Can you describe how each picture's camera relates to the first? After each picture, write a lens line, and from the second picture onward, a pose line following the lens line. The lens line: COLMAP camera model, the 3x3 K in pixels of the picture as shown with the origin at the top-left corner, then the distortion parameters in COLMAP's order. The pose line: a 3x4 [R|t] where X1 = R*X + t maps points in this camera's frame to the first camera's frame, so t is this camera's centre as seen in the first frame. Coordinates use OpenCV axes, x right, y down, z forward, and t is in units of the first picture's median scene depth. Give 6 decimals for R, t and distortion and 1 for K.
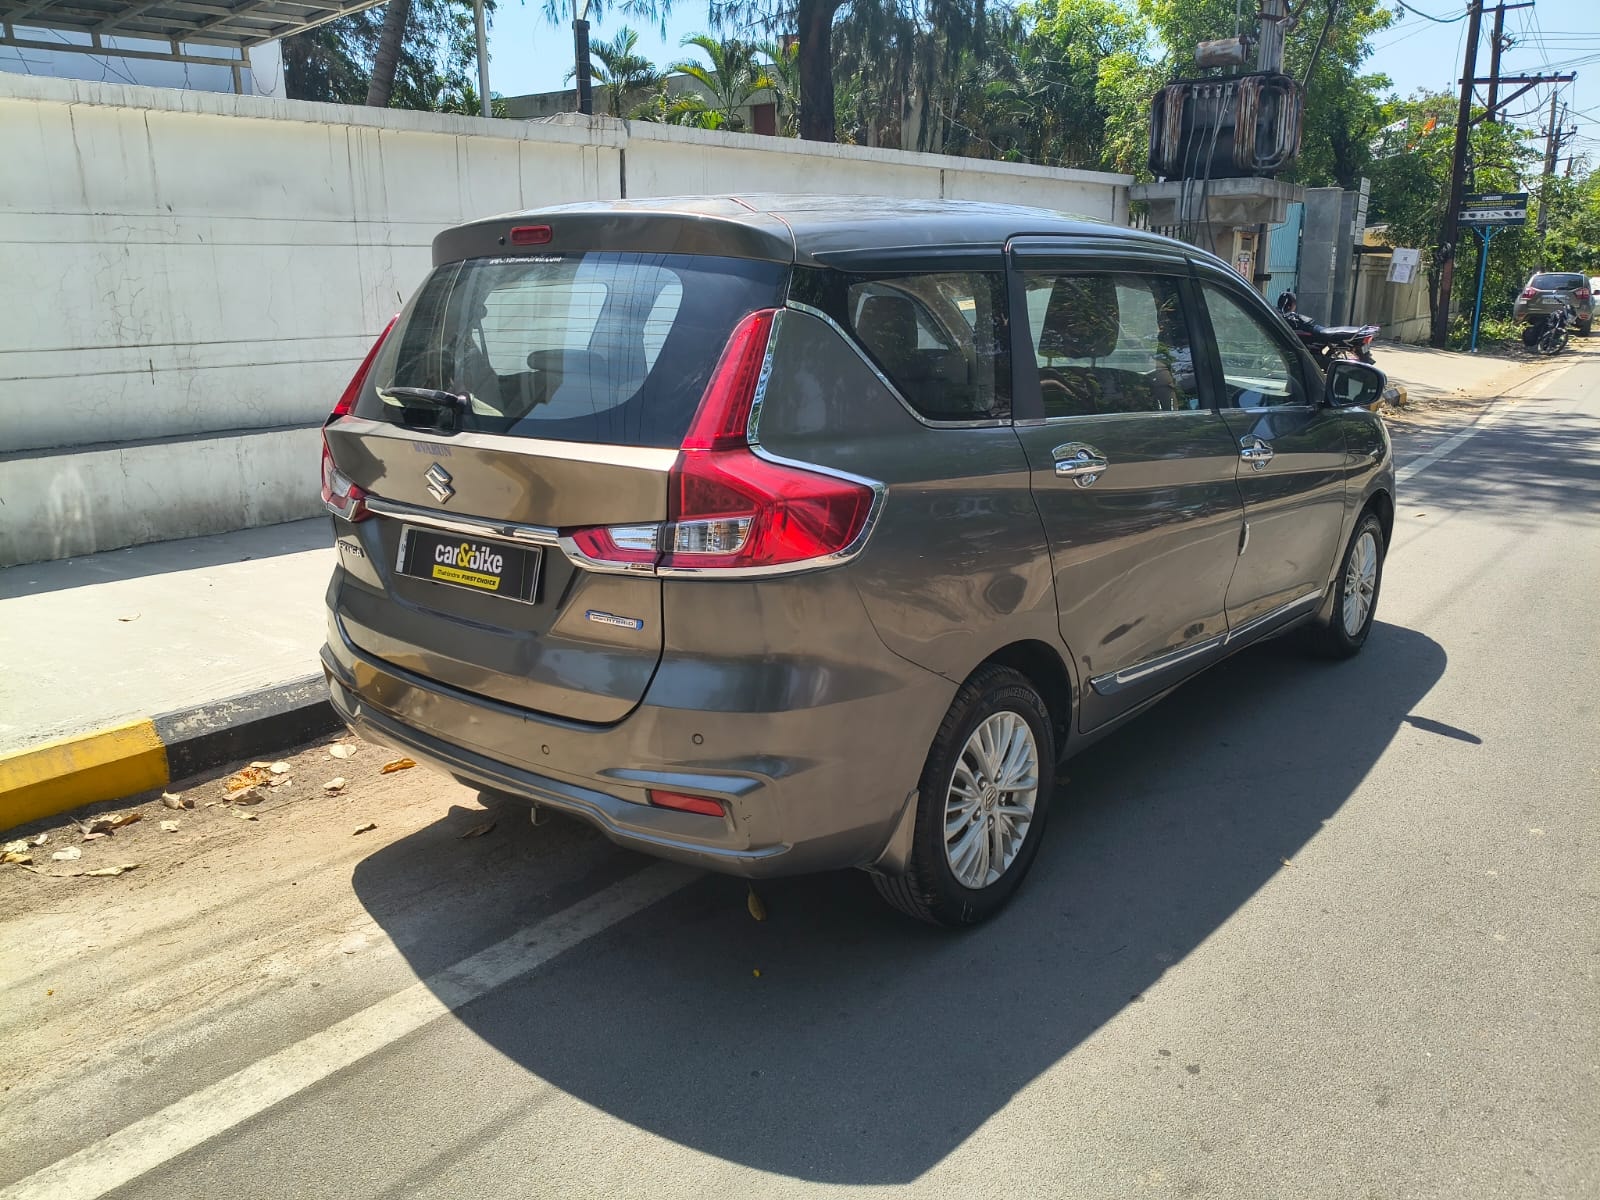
lens RADIAL K [[1248.6, 0, 767.2], [0, 1248.6, 598.5], [0, 0, 1]] dist [-0.007462, -0.001198]
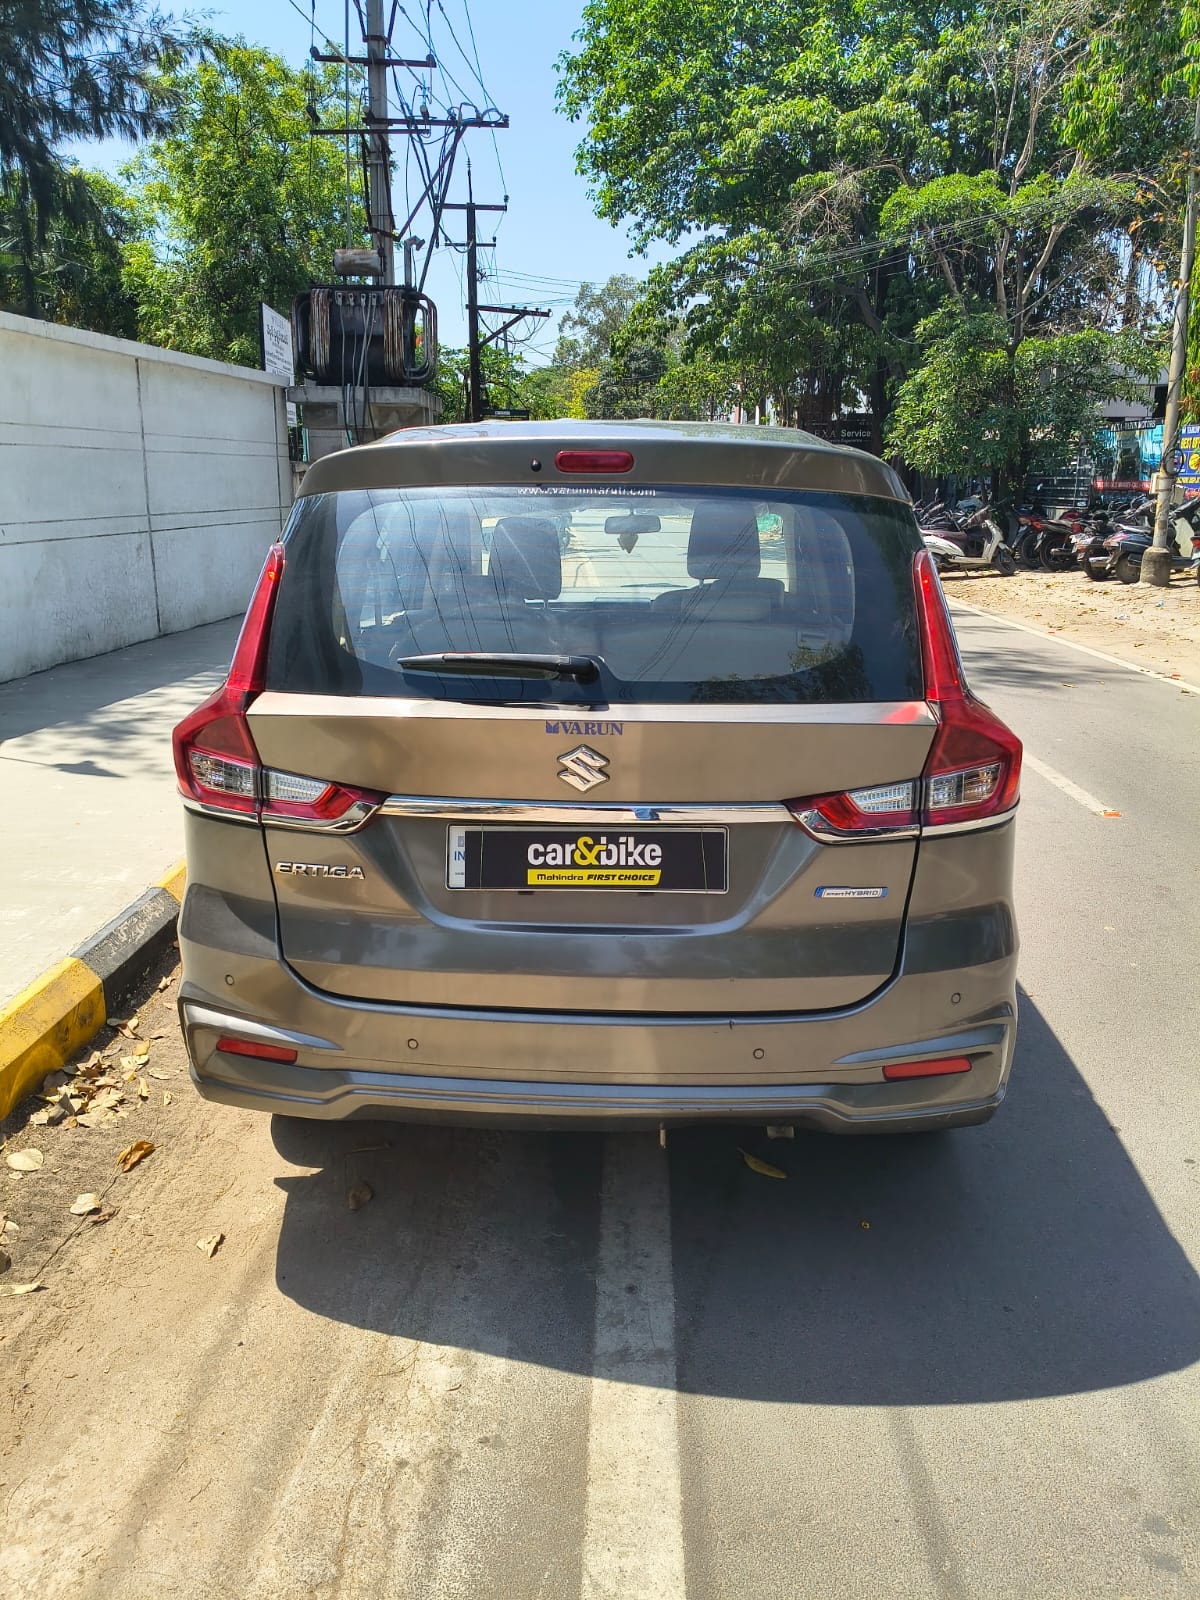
lens RADIAL K [[1258.4, 0, 600.0], [0, 1258.4, 800.0], [0, 0, 1]] dist [-0.000336, 0.003663]
pose [[0.775322, -0.136549, 0.616629, -0.195098], [0.133883, 0.989693, 0.050822, -0.028633], [-0.617213, 0.043153, 0.785612, 0.089799]]
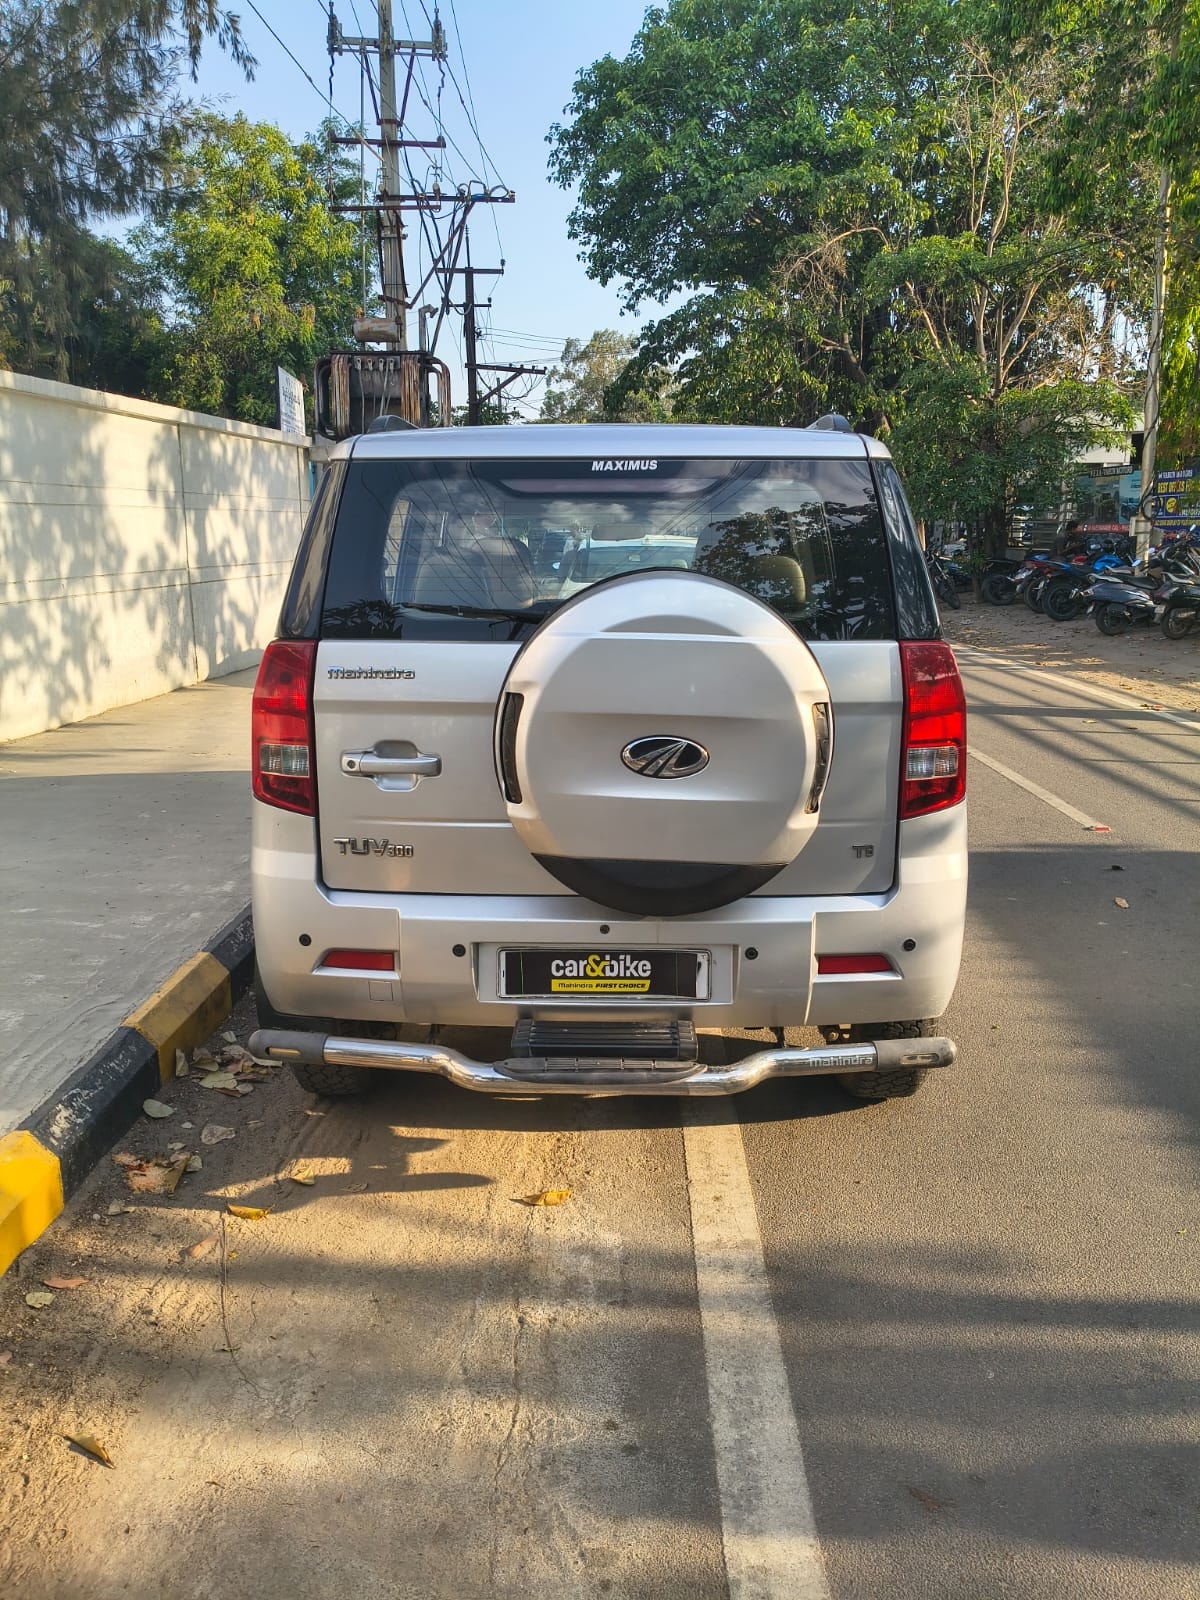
lens RADIAL K [[1270.8, 0, 593.0], [0, 1270.8, 792.9], [0, 0, 1]] dist [-0.000250, 0.001290]
pose [[0.770375, -0.120598, 0.626082, -0.250348], [0.148140, 0.988932, 0.008209, -0.022427], [-0.620143, 0.086424, 0.779714, 0.059753]]
